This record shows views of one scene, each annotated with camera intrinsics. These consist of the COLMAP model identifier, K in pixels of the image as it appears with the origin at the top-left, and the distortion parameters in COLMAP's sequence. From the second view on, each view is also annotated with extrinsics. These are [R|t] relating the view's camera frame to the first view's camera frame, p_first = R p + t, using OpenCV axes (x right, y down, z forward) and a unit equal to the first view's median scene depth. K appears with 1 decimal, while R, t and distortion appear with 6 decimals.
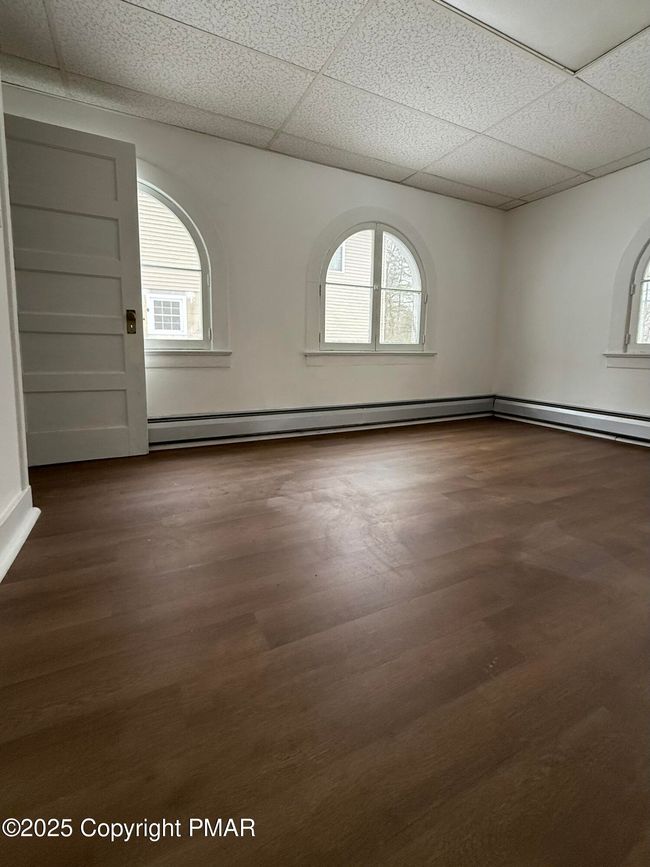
lens RADIAL K [[388.5, 0, 334.0], [0, 388.5, 392.4], [0, 0, 1]] dist [0.000160, 0.001211]
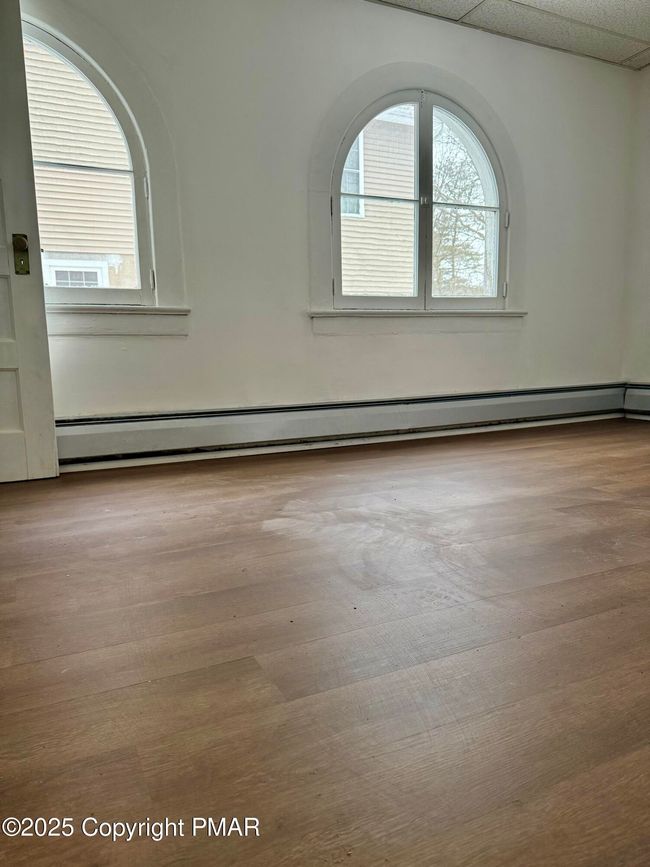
lens RADIAL K [[625.2, 0, 340.8], [0, 625.2, 431.6], [0, 0, 1]] dist [0.052374, -0.051909]
pose [[0.999277, -0.033868, -0.017275, -0.021511], [0.034088, 0.999340, 0.012593, 0.097982], [0.016838, -0.013173, 0.999771, 0.028455]]
